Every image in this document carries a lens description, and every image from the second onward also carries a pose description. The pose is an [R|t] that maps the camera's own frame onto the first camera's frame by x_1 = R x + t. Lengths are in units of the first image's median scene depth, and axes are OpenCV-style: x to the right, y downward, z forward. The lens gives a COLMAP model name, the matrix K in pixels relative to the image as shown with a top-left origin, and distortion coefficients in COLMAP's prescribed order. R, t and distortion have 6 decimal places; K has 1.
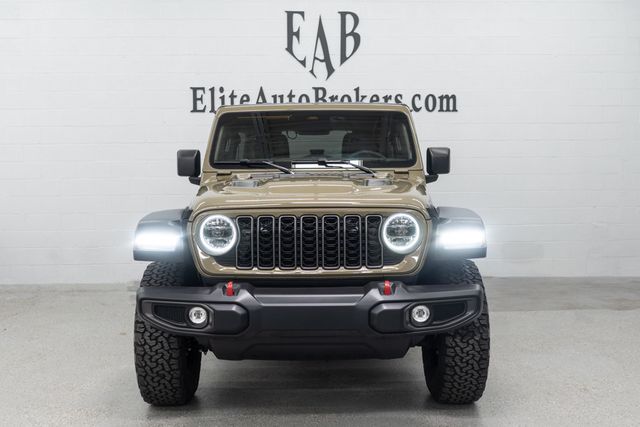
lens RADIAL K [[757.7, 0, 320.0], [0, 757.7, 213.5], [0, 0, 1]] dist [-0.012370, 0.007683]
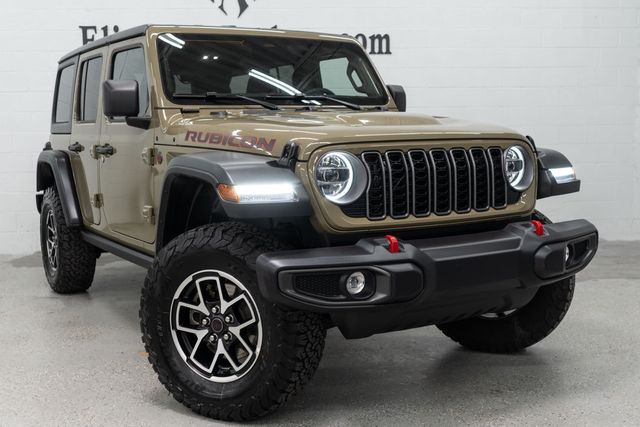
lens RADIAL K [[757.7, 0, 320.0], [0, 757.7, 213.5], [0, 0, 1]] dist [-0.012370, 0.007683]
pose [[0.852752, -0.061717, 0.518656, -0.553610], [0.043237, 0.997927, 0.047659, 0.027344], [-0.520523, -0.018216, 0.853653, 0.364404]]
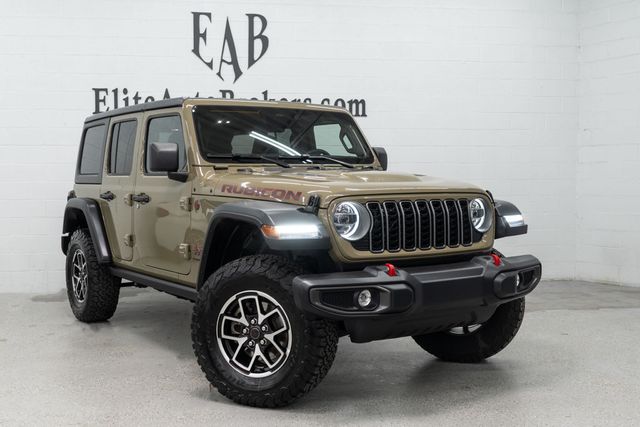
lens RADIAL K [[757.7, 0, 320.0], [0, 757.7, 213.5], [0, 0, 1]] dist [-0.012370, 0.007683]
pose [[0.822026, -0.022879, 0.568991, -0.756672], [0.037469, 0.999200, -0.013954, 0.031275], [-0.568216, 0.032791, 0.822226, 0.185281]]
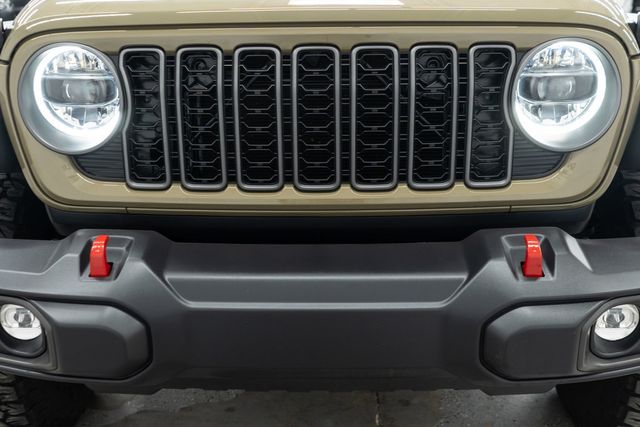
lens RADIAL K [[757.7, 0, 320.0], [0, 757.7, 213.5], [0, 0, 1]] dist [-0.012370, 0.007683]
pose [[0.999961, 0.000040, -0.008802, -0.009024], [0.002125, 0.969300, 0.245871, -0.009033], [0.008541, -0.245880, 0.969263, 0.624393]]
